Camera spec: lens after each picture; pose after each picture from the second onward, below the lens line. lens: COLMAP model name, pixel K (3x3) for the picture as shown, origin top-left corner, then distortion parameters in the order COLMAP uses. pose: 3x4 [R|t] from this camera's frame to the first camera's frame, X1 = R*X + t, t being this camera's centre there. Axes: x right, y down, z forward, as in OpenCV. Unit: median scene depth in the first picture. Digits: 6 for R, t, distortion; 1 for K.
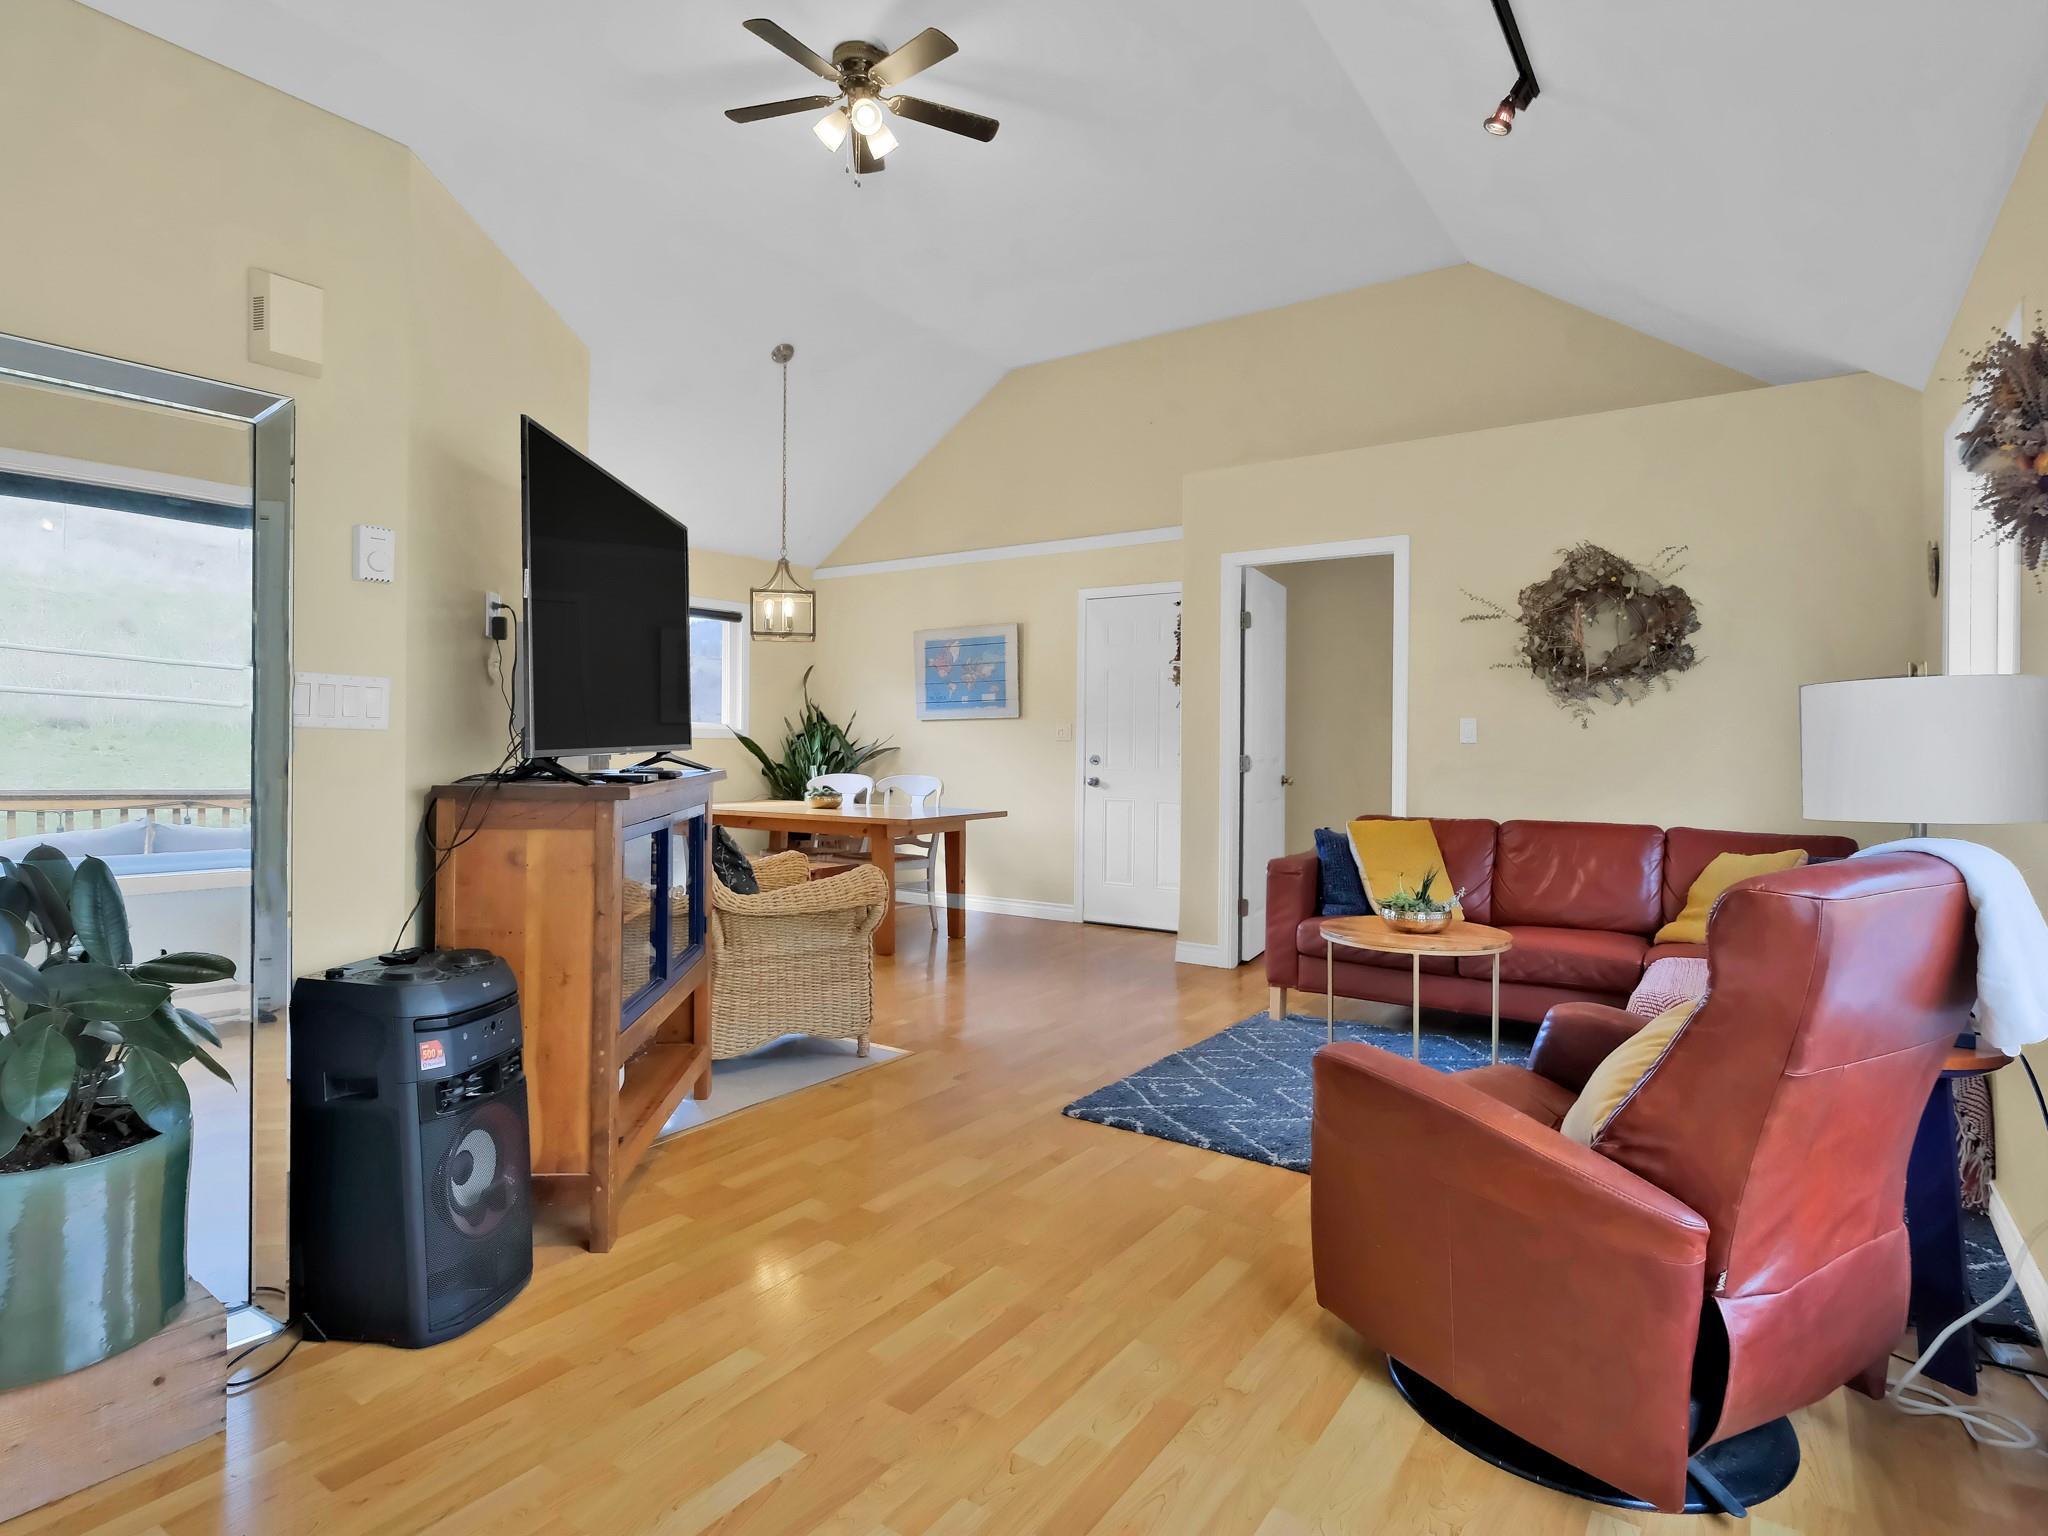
lens RADIAL K [[1057.7, 0, 1072.3], [0, 1057.7, 765.6], [0, 0, 1]] dist [-0.013059, 0.003201]
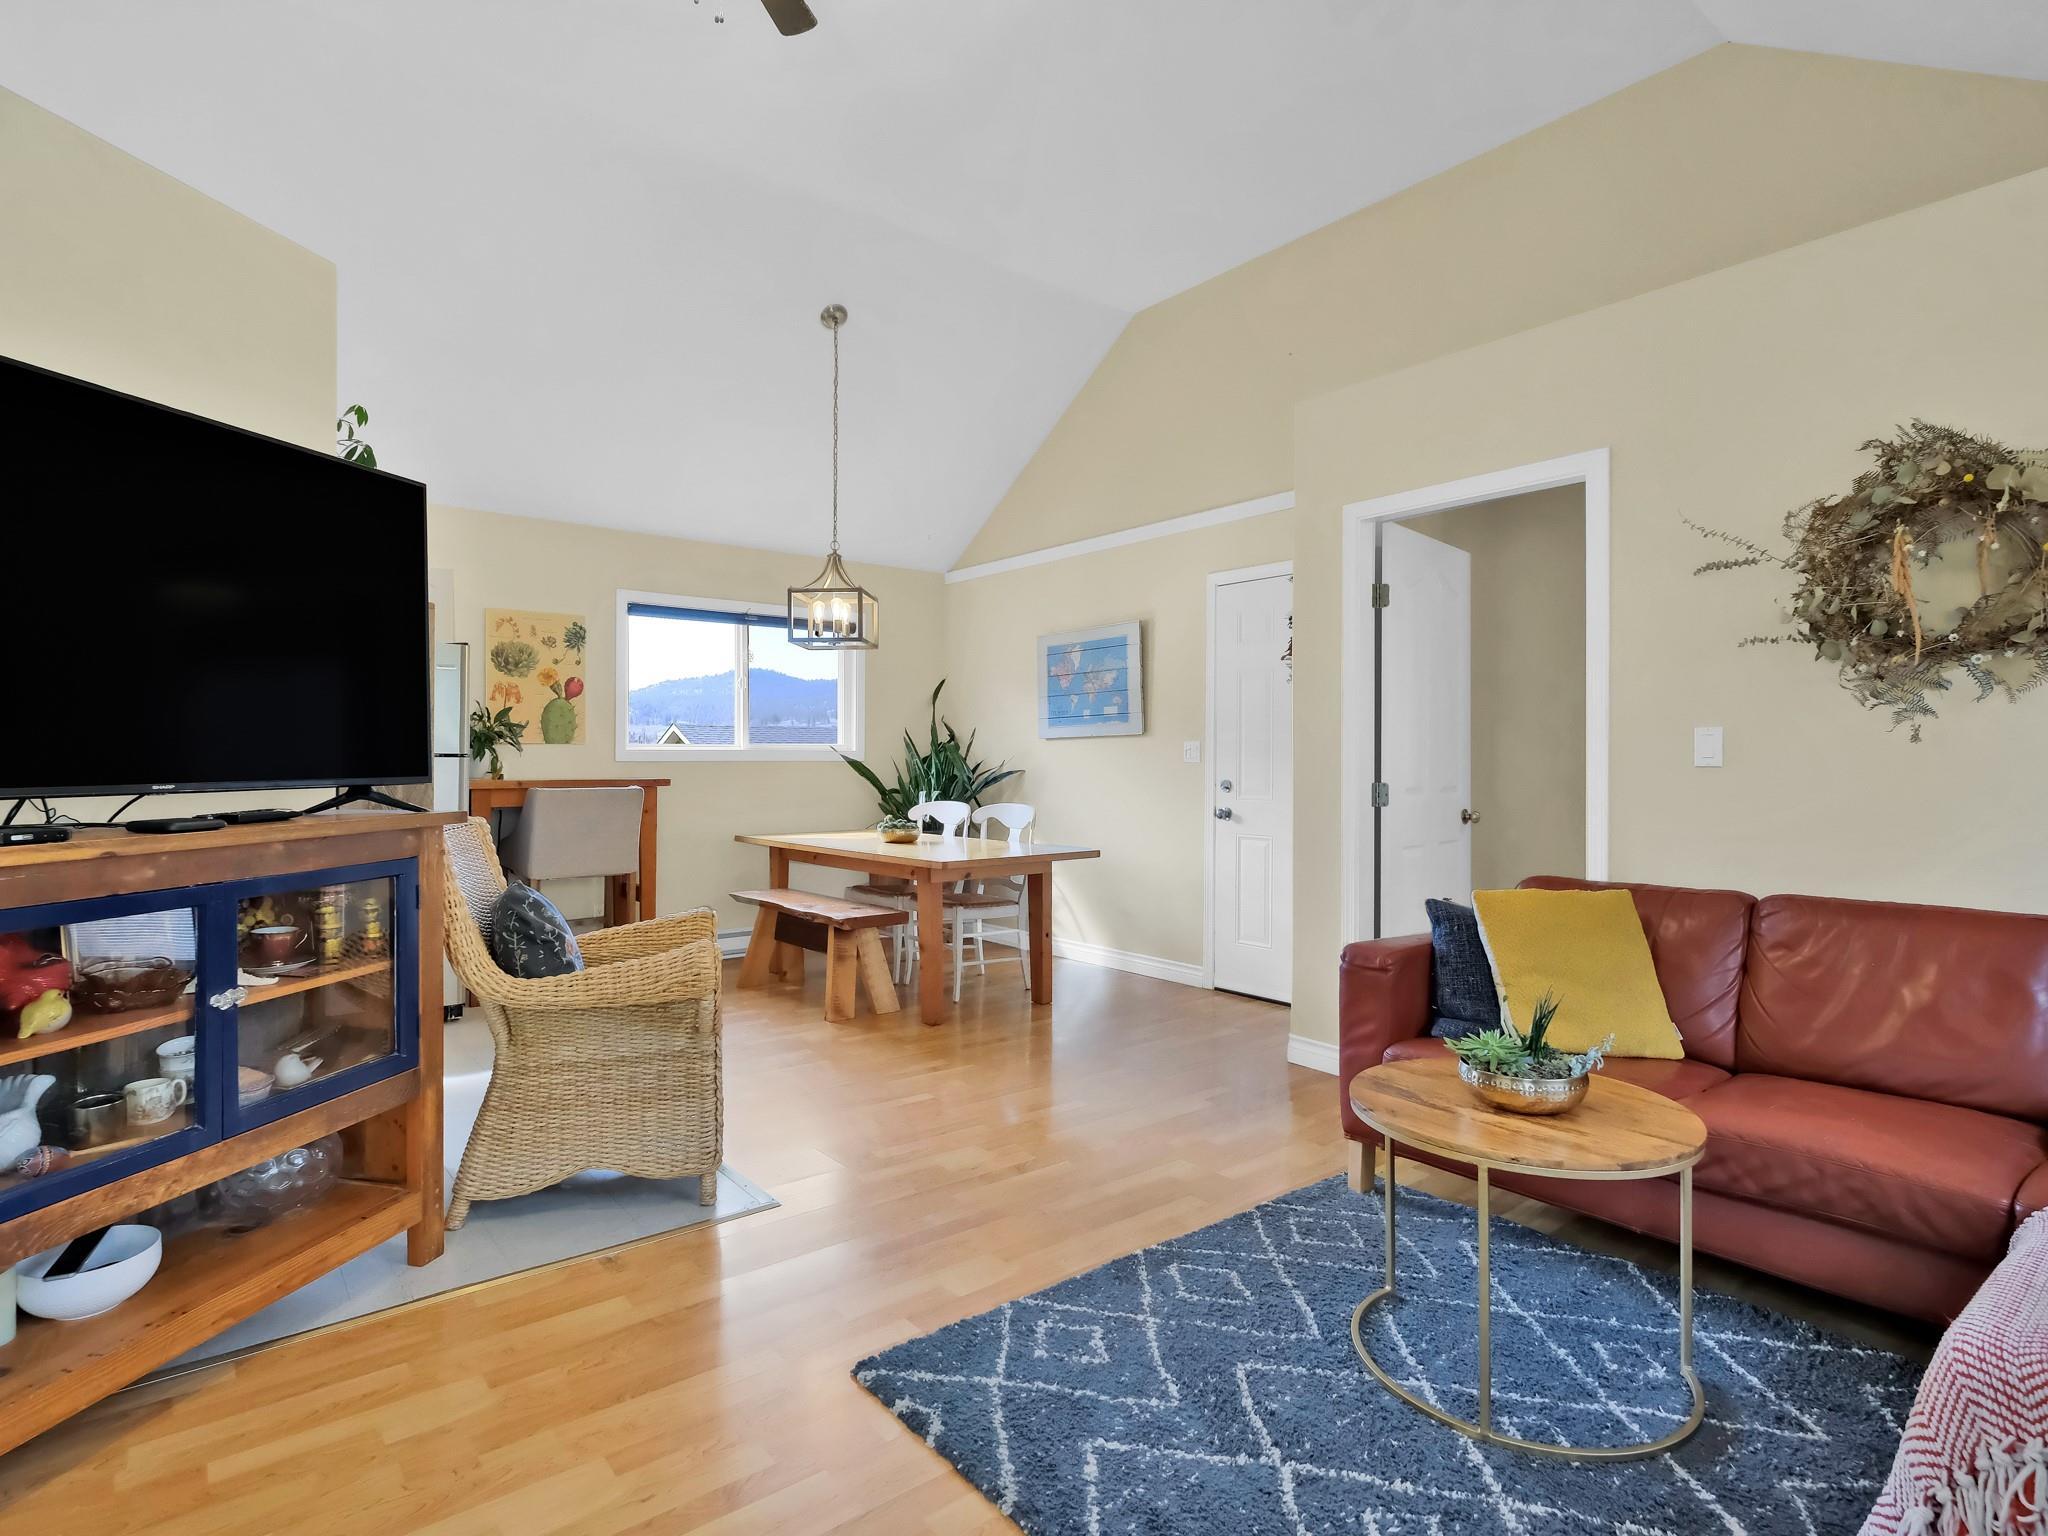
lens RADIAL K [[1057.7, 0, 1058.8], [0, 1057.7, 768.3], [0, 0, 1]] dist [-0.013059, 0.003201]
pose [[0.956887, -0.002465, -0.290451, 0.199413], [-0.001788, 0.999895, -0.014378, -0.011240], [0.290456, 0.014278, 0.956782, 0.305624]]
